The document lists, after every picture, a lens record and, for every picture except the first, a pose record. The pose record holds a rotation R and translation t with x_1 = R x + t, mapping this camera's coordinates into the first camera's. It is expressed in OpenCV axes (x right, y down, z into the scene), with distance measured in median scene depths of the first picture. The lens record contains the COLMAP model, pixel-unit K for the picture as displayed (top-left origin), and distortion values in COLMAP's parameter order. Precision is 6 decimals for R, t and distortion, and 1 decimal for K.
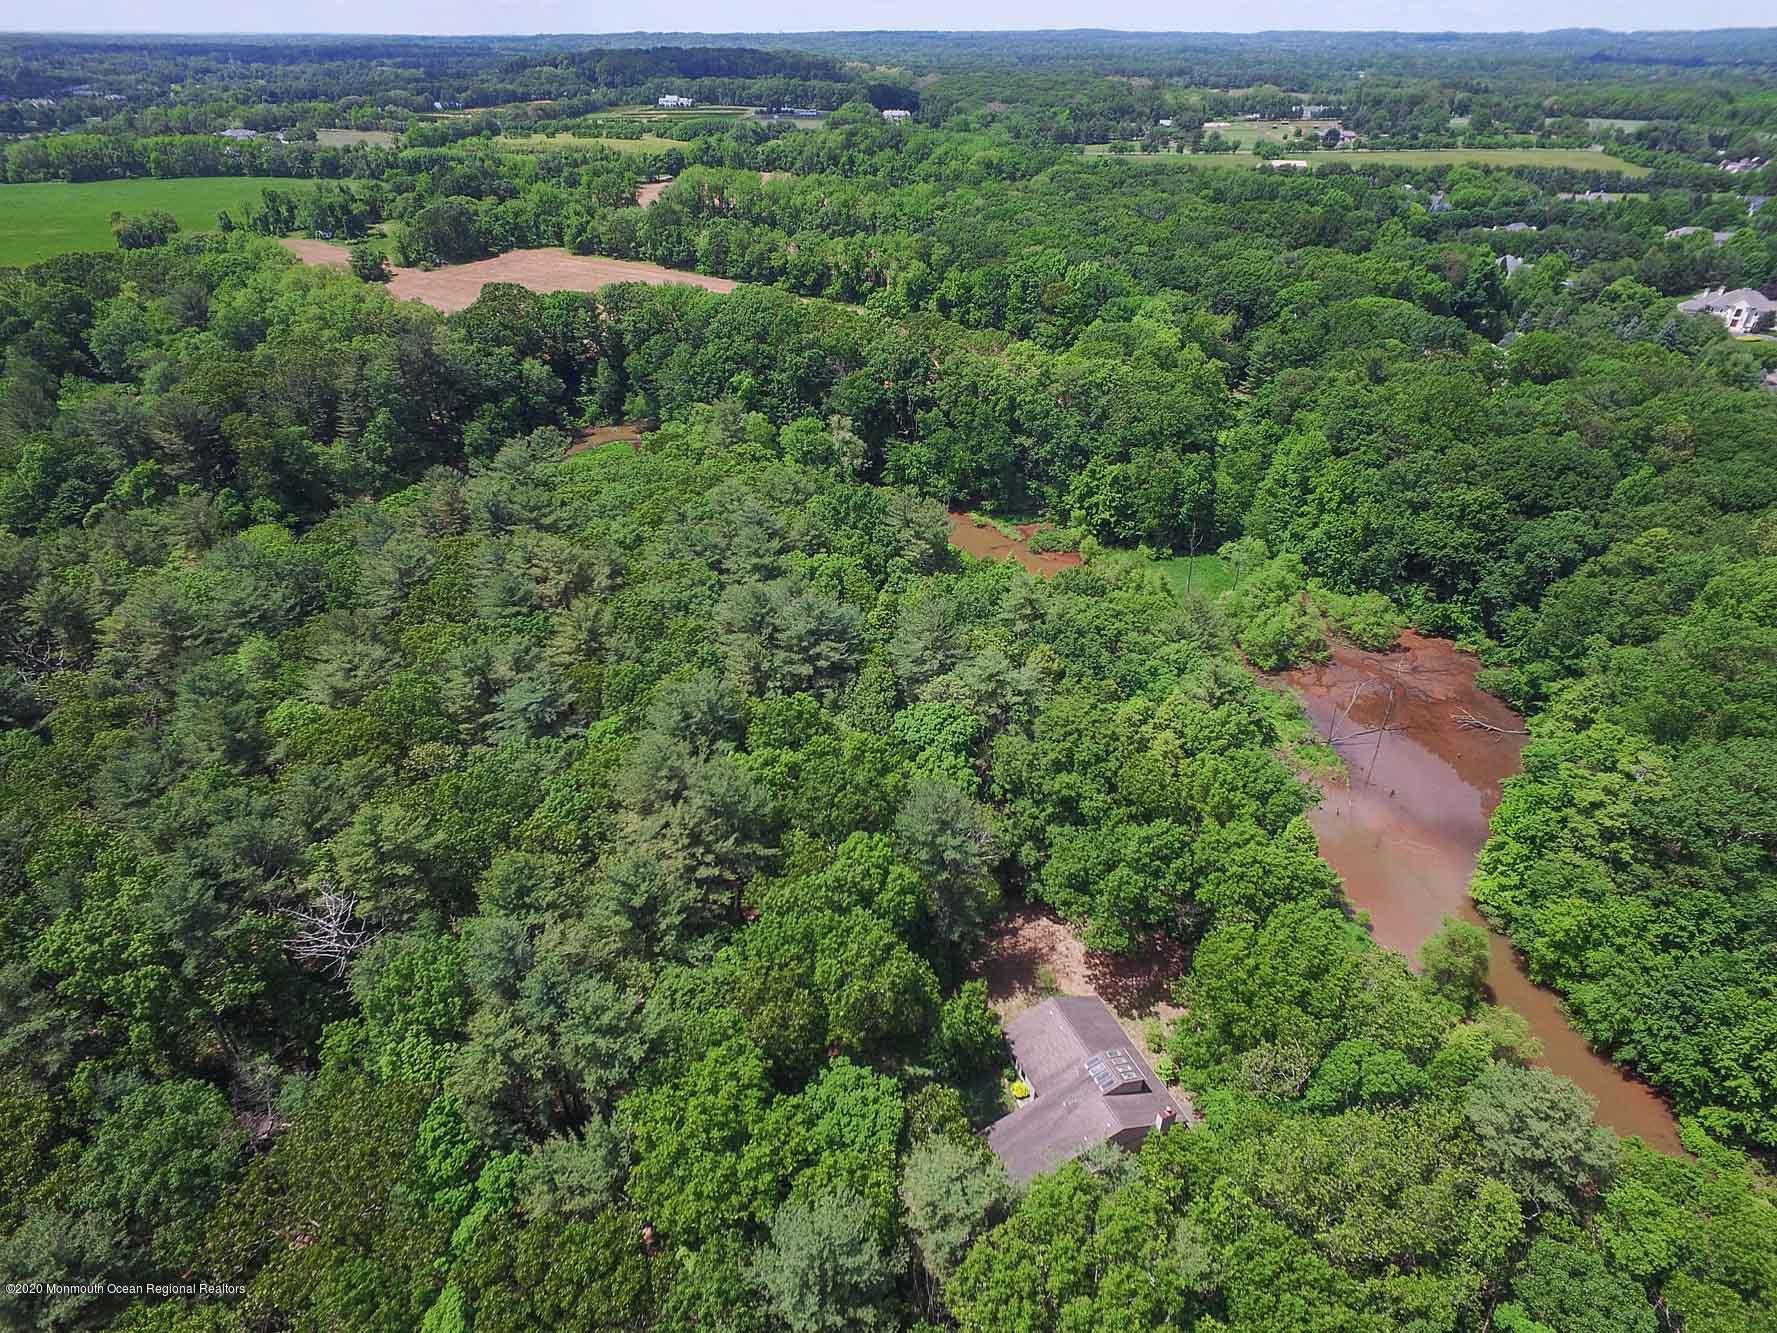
lens RADIAL K [[1006.0, 0, 888.5], [0, 1006.0, 666.5], [0, 0, 1]] dist [-0.020119, 0.015275]
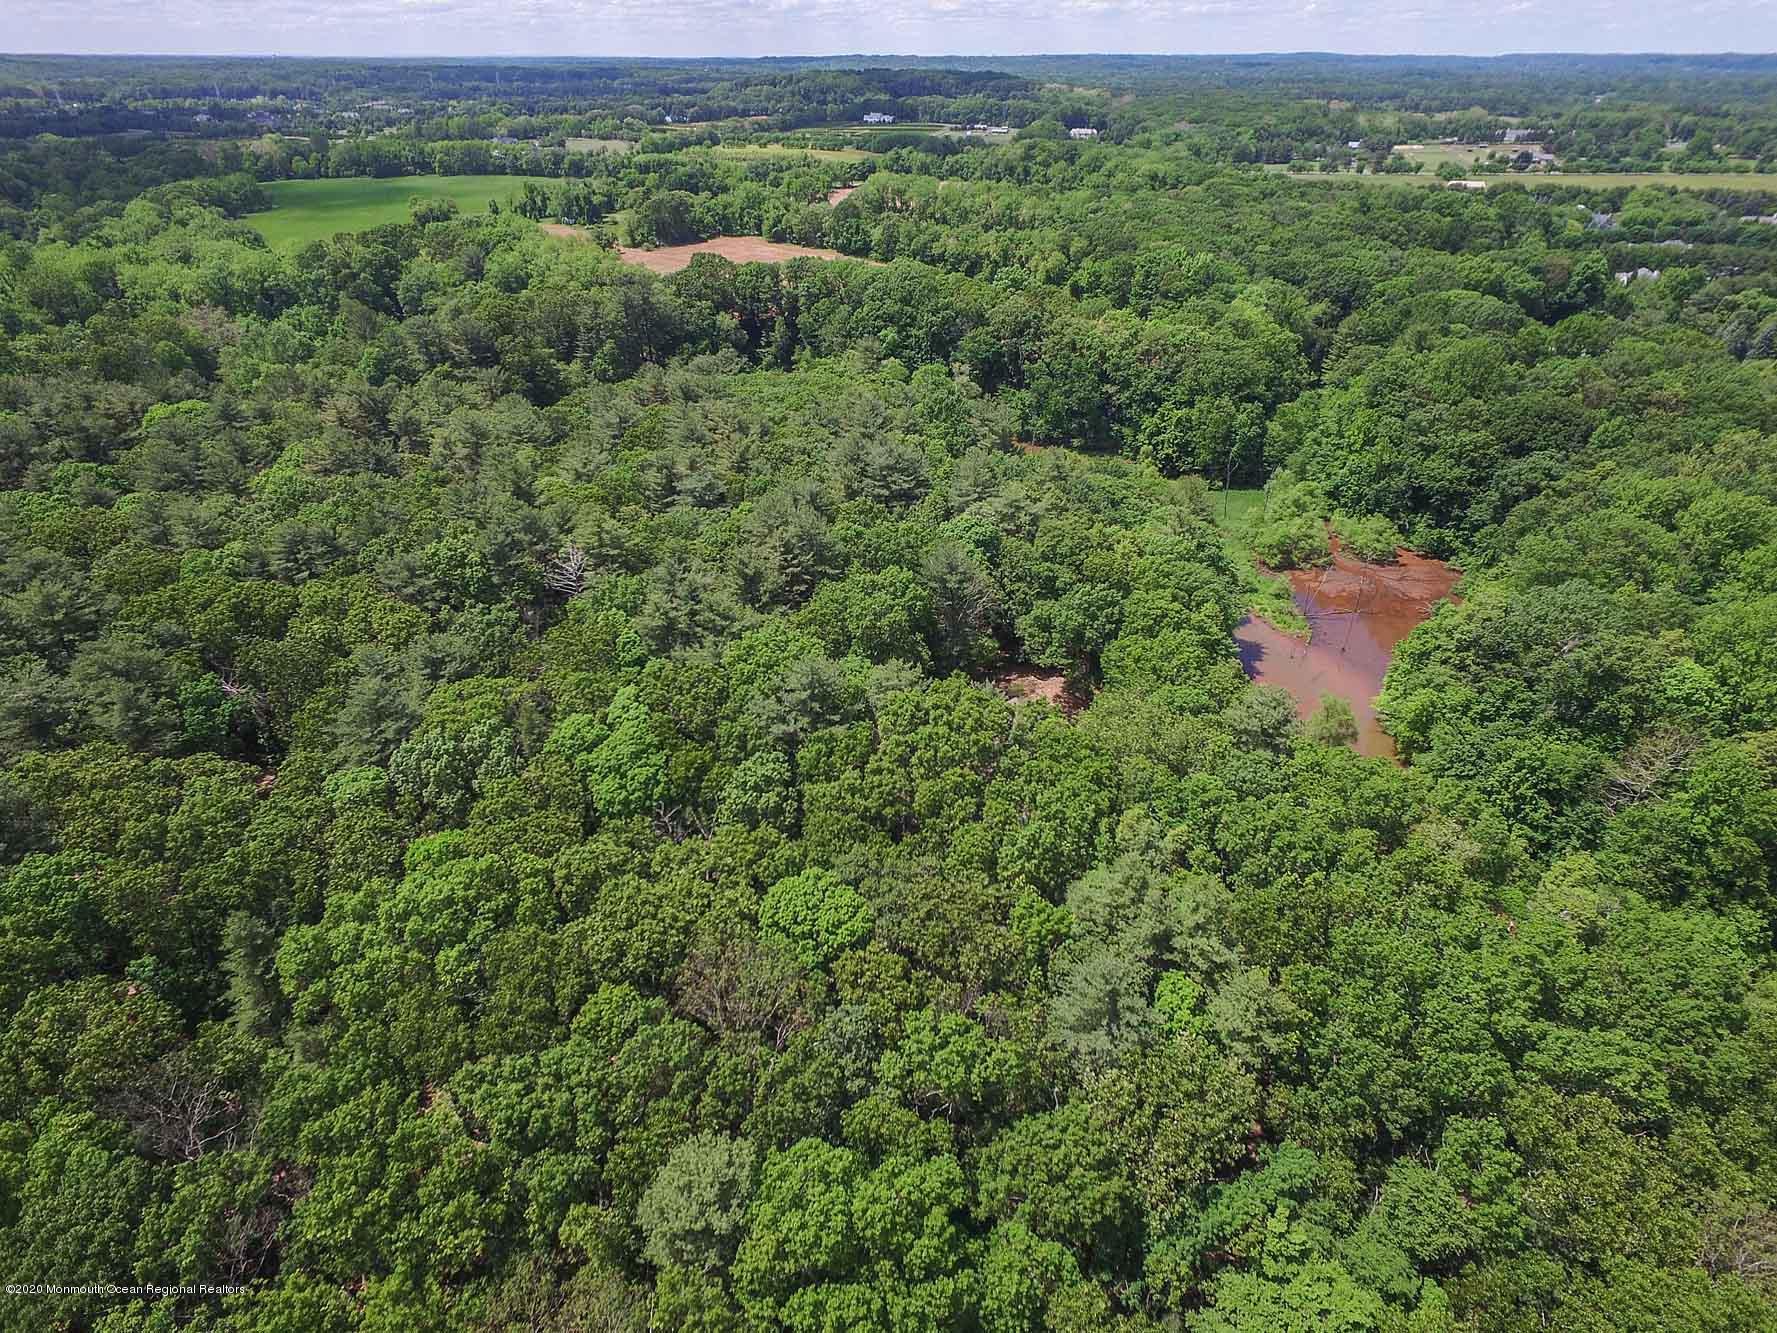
lens RADIAL K [[1006.0, 0, 888.5], [0, 1006.0, 666.5], [0, 0, 1]] dist [-0.020119, 0.015275]
pose [[0.983407, 0.094593, -0.154797, 0.073434], [-0.097176, 0.995225, -0.009188, 0.113804], [0.153189, 0.024078, 0.987904, -0.175044]]
